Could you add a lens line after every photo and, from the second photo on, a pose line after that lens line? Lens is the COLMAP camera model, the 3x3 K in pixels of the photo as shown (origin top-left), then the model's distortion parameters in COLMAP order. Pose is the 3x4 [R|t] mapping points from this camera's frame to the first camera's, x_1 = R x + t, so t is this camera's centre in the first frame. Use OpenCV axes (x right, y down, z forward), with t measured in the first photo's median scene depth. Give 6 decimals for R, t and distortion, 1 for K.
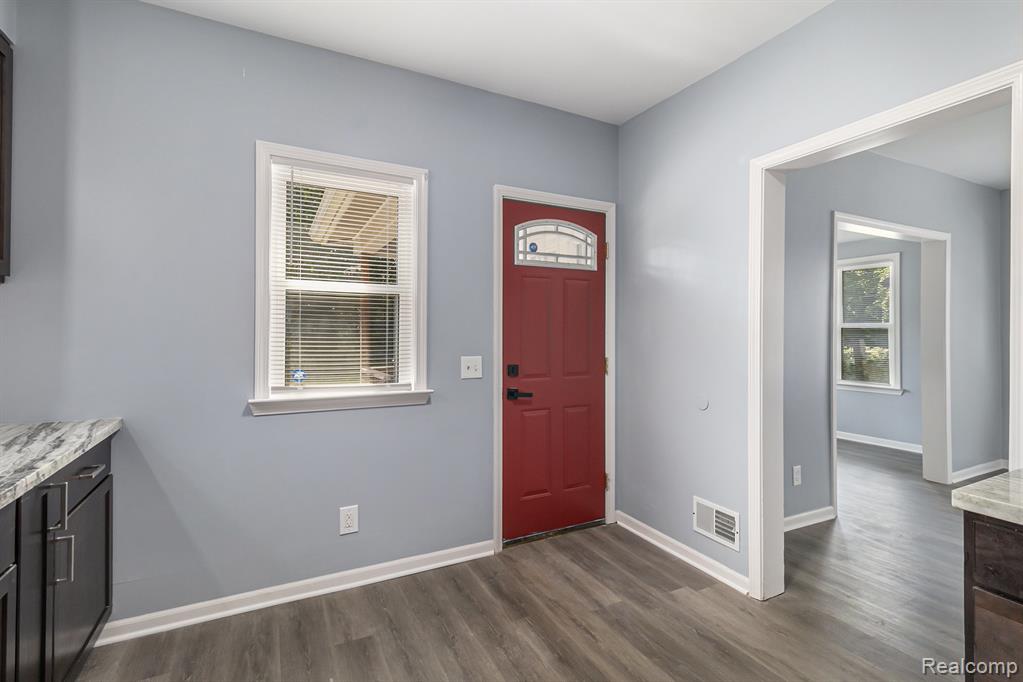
lens RADIAL K [[484.3, 0, 515.4], [0, 484.3, 336.6], [0, 0, 1]] dist [0.016327, -0.000519]
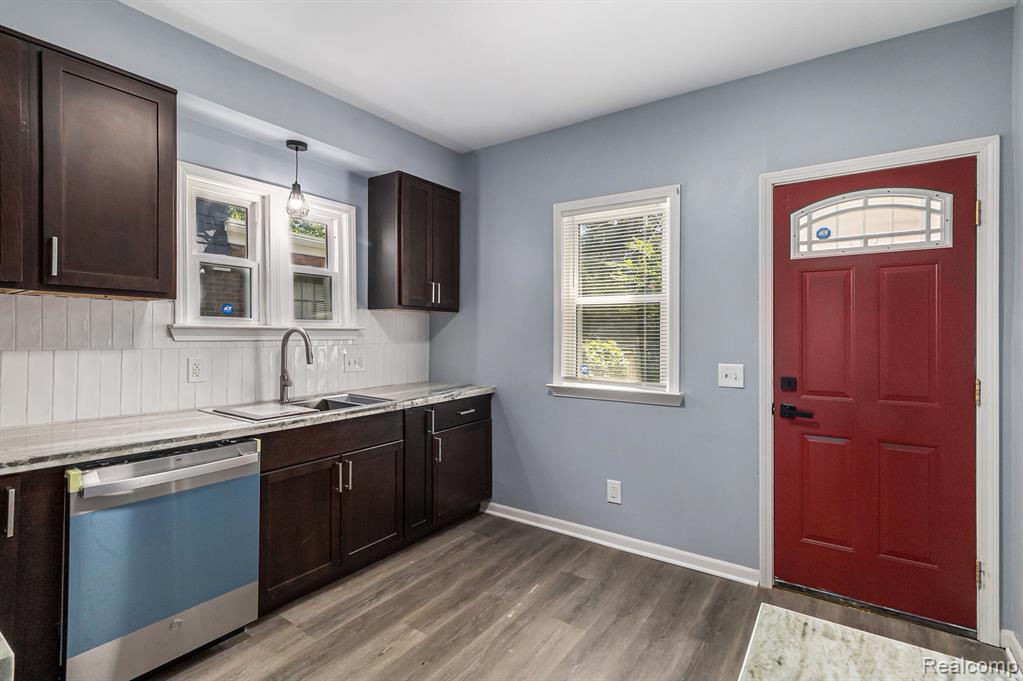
lens RADIAL K [[484.3, 0, 515.6], [0, 484.3, 336.0], [0, 0, 1]] dist [0.016327, -0.000519]
pose [[0.481807, 0.002950, -0.876272, 0.516937], [-0.013164, 0.999906, -0.003872, -0.004462], [0.876178, 0.013401, 0.481801, 0.165586]]
